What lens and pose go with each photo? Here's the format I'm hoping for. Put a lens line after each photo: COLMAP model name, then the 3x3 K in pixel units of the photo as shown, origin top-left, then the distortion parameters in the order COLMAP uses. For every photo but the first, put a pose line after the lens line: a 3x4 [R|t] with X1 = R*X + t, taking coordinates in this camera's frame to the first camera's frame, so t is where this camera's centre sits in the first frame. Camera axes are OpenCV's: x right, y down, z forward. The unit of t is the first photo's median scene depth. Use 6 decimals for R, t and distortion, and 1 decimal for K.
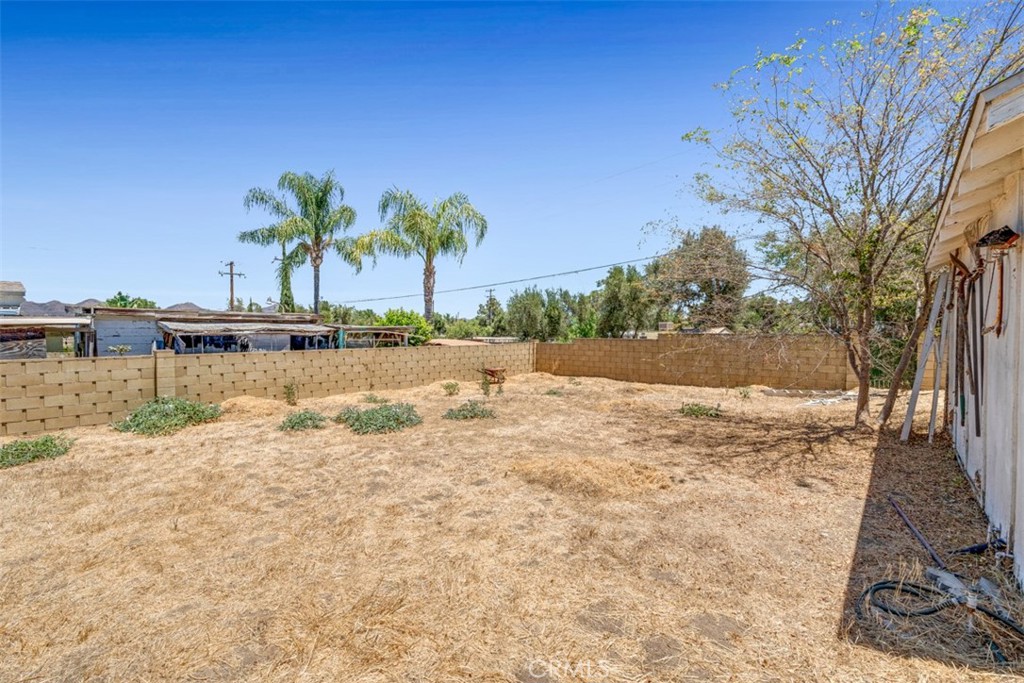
lens RADIAL K [[450.4, 0, 512.3], [0, 450.4, 337.2], [0, 0, 1]] dist [-0.002662, -0.001700]
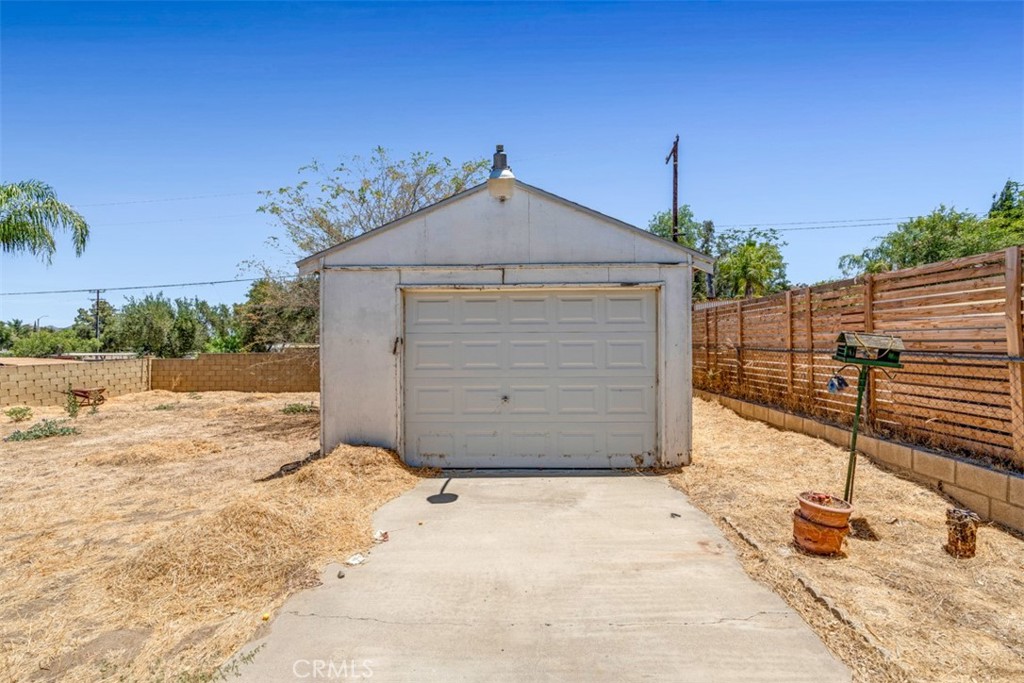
lens RADIAL K [[450.4, 0, 508.9], [0, 450.4, 340.3], [0, 0, 1]] dist [-0.002662, -0.001700]
pose [[0.771206, -0.002753, 0.636580, 0.025278], [0.014917, 0.999794, -0.013748, -0.002089], [-0.636411, 0.020099, 0.771088, -0.156645]]
